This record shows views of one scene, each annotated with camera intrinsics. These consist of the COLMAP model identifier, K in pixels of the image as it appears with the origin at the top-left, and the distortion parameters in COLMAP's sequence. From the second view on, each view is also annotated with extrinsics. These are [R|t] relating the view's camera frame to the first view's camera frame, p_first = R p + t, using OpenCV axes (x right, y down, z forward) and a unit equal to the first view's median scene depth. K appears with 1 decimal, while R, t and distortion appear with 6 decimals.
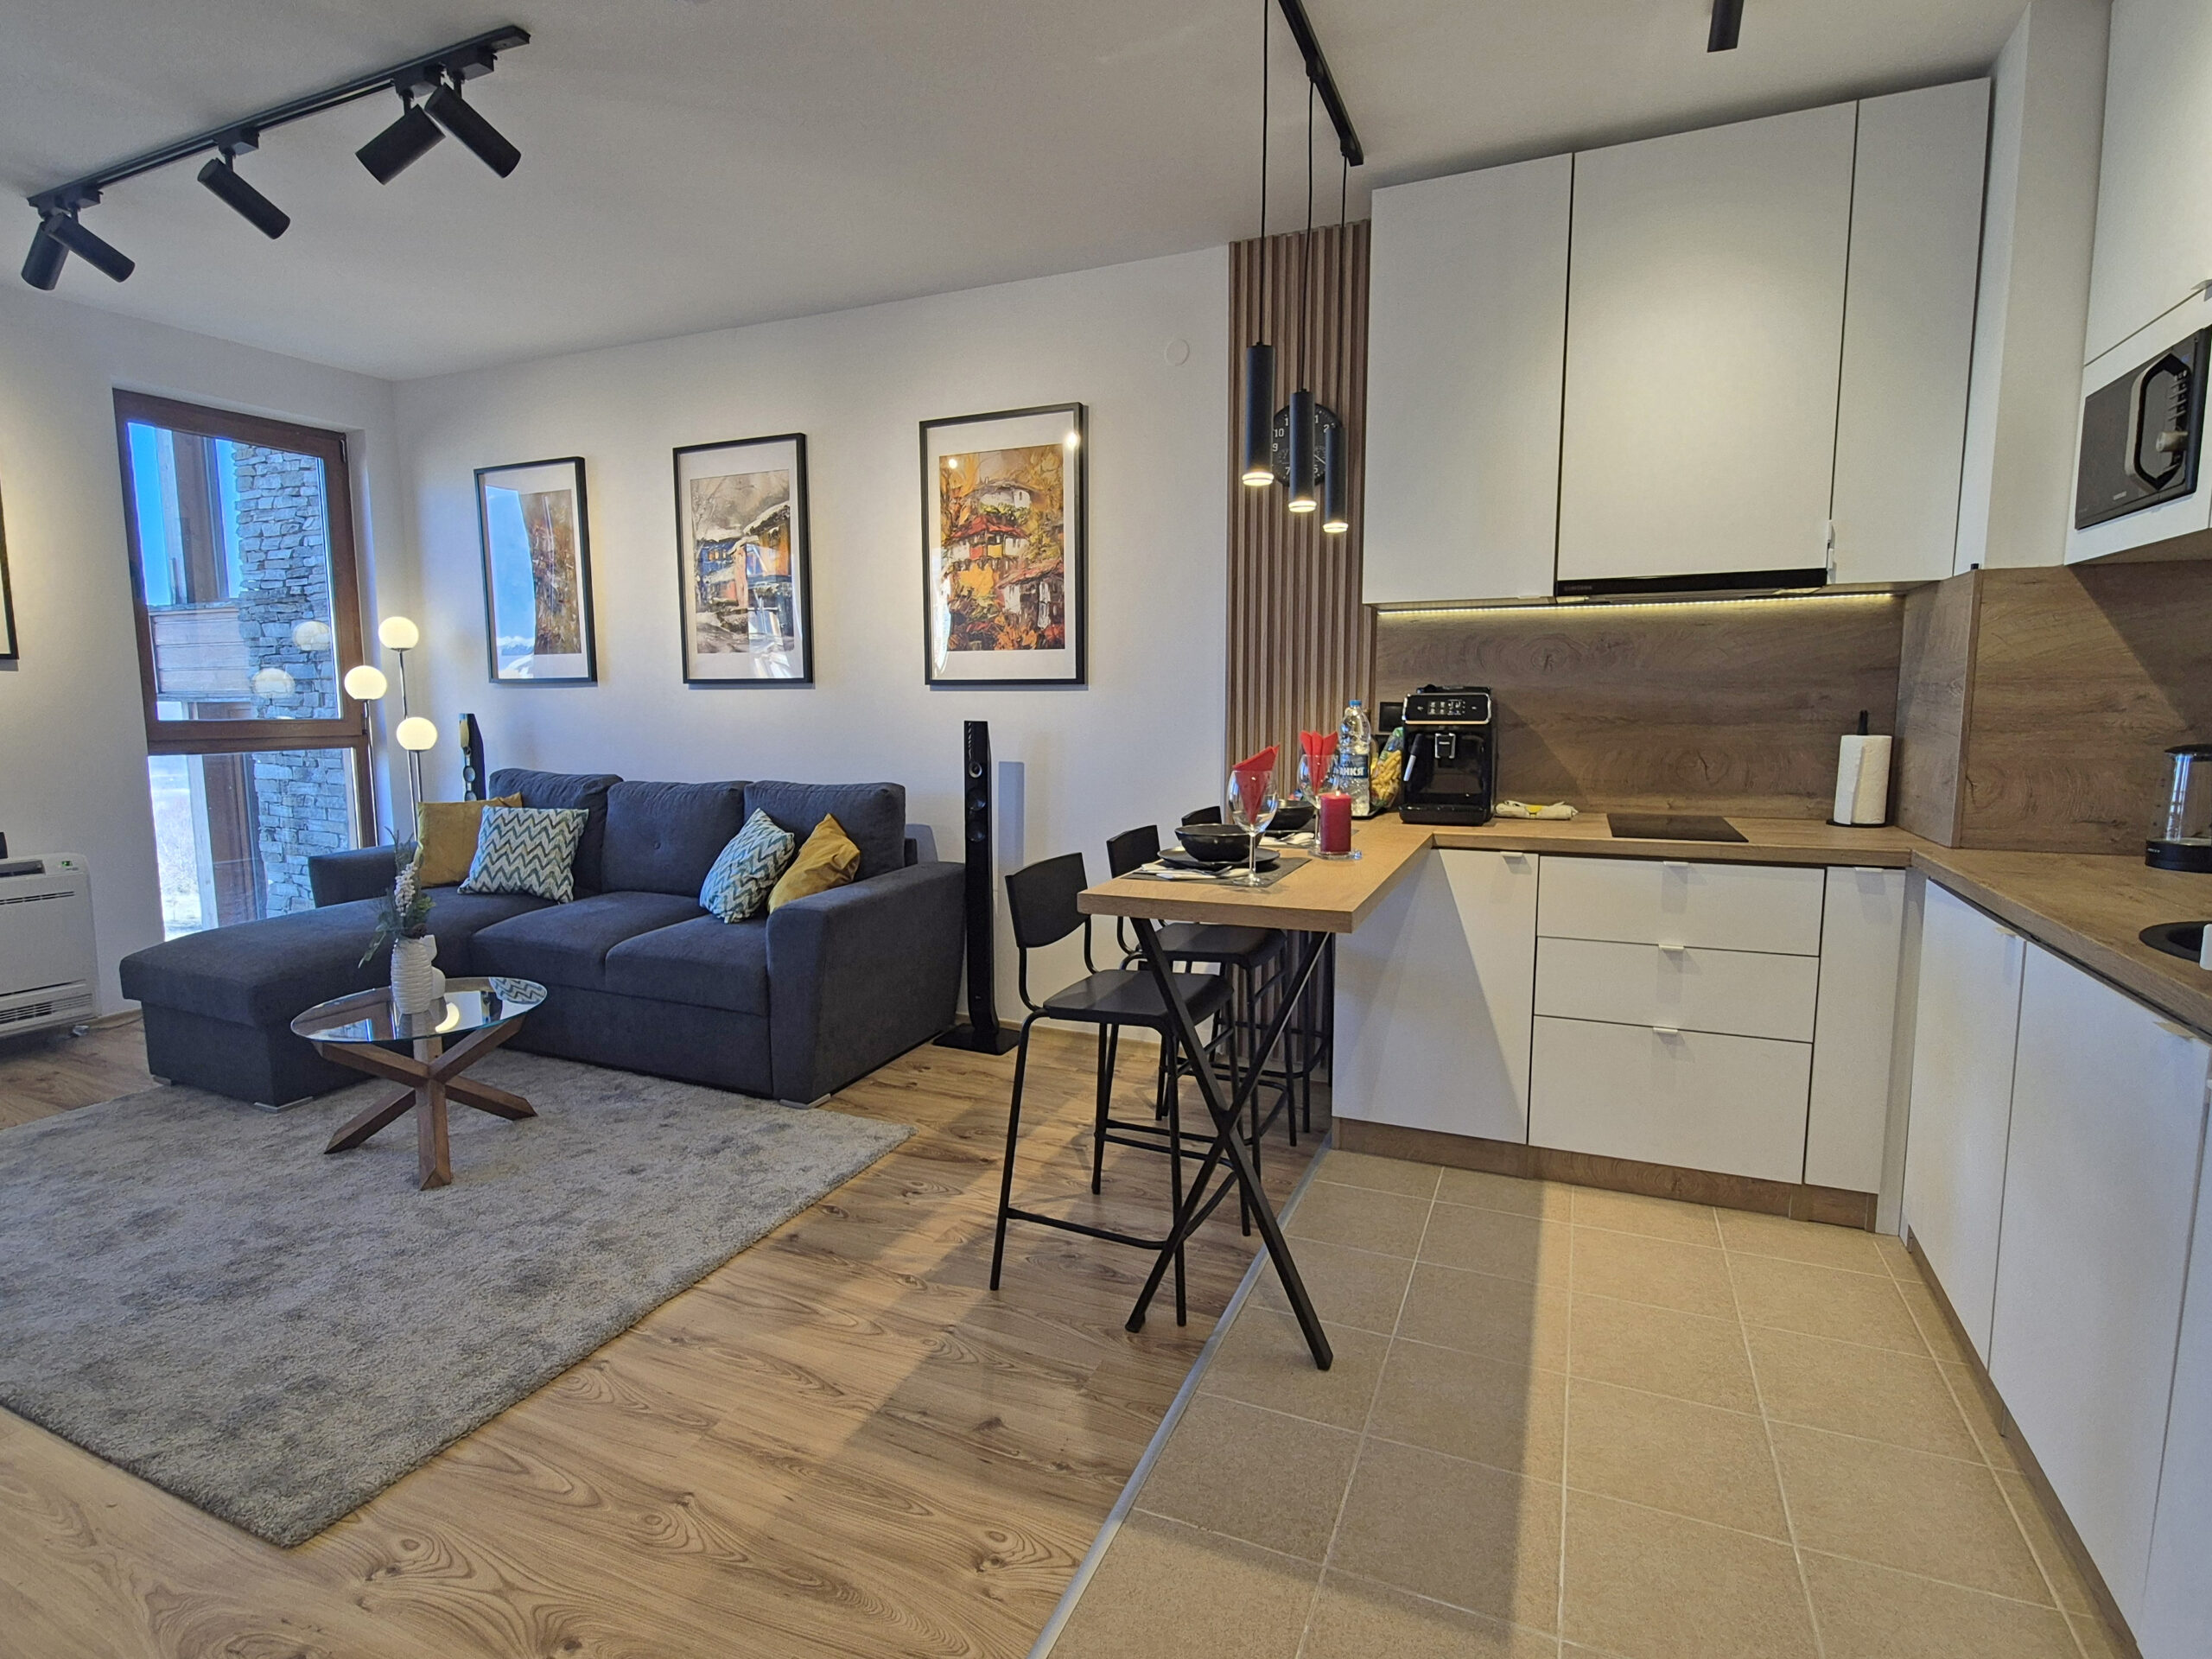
lens RADIAL K [[1095.3, 0, 1106.3], [0, 1095.3, 818.3], [0, 0, 1]] dist [-0.002697, -0.001836]
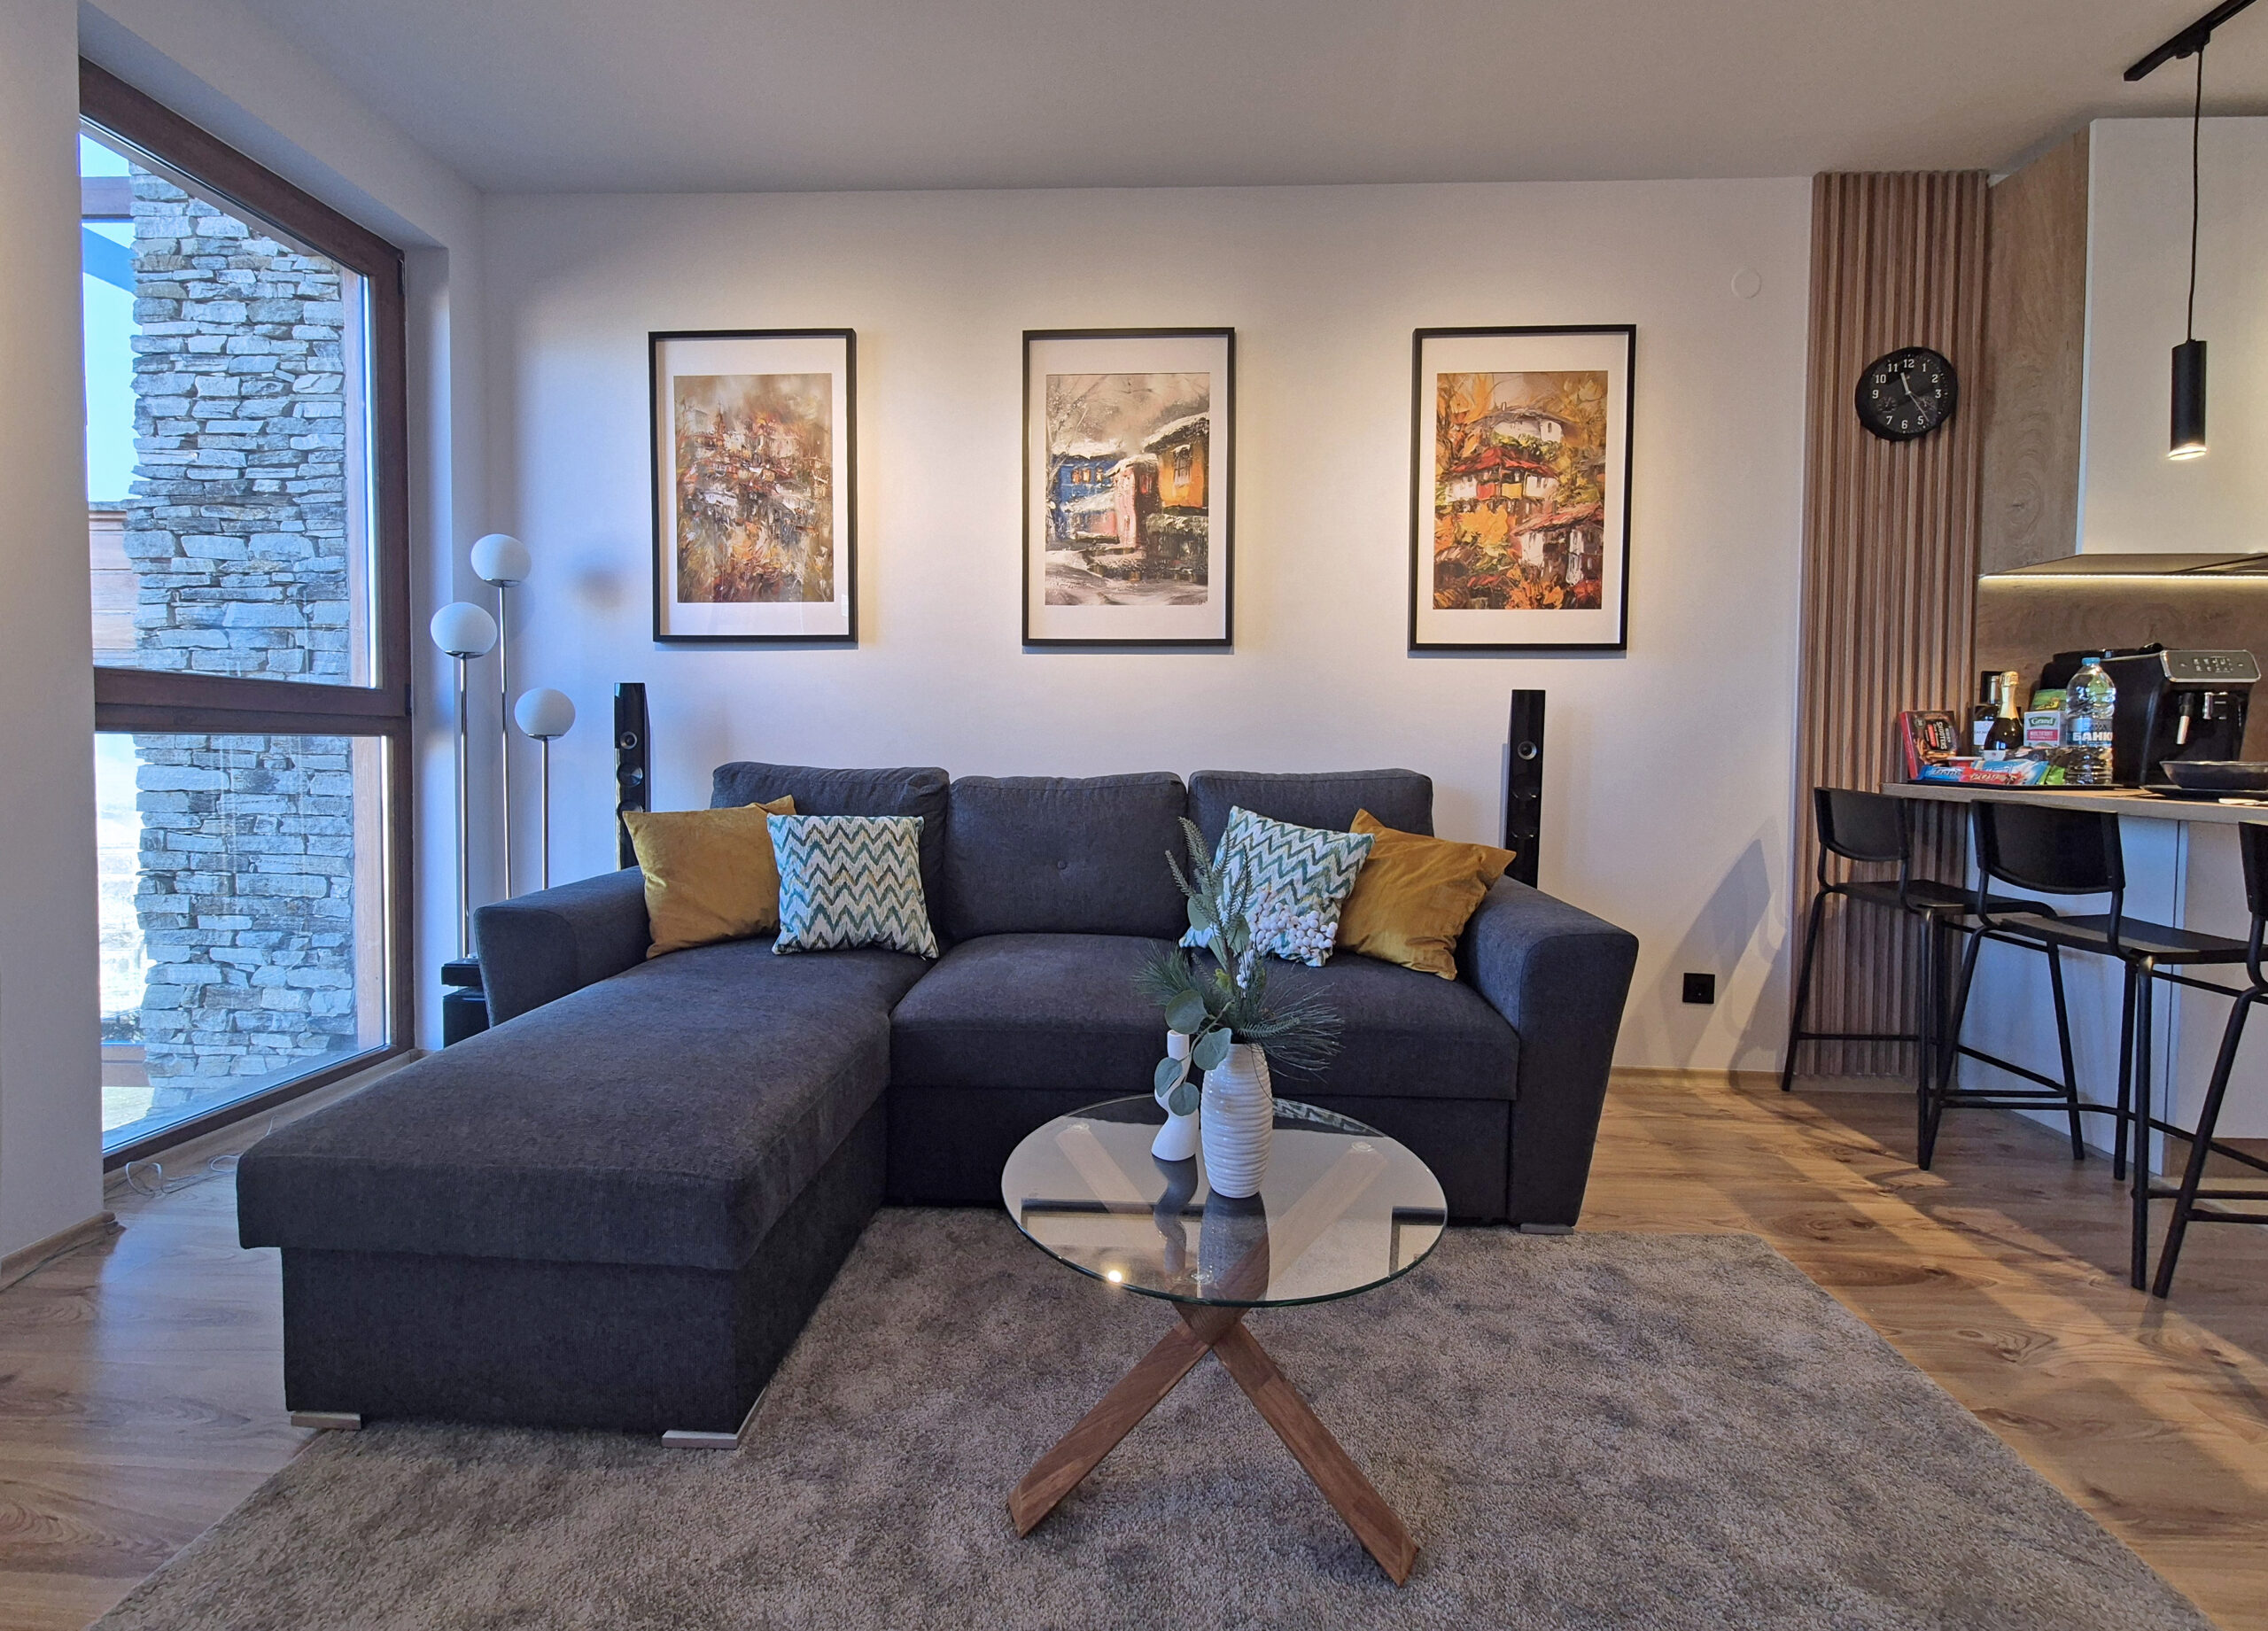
lens RADIAL K [[934.8, 0, 1130.7], [0, 934.8, 771.1], [0, 0, 1]] dist [-0.004690, 0.001659]
pose [[0.934766, -0.003662, 0.355244, -0.592363], [0.032600, 0.996612, -0.075509, 0.012305], [-0.353764, 0.082164, 0.931719, 0.432990]]
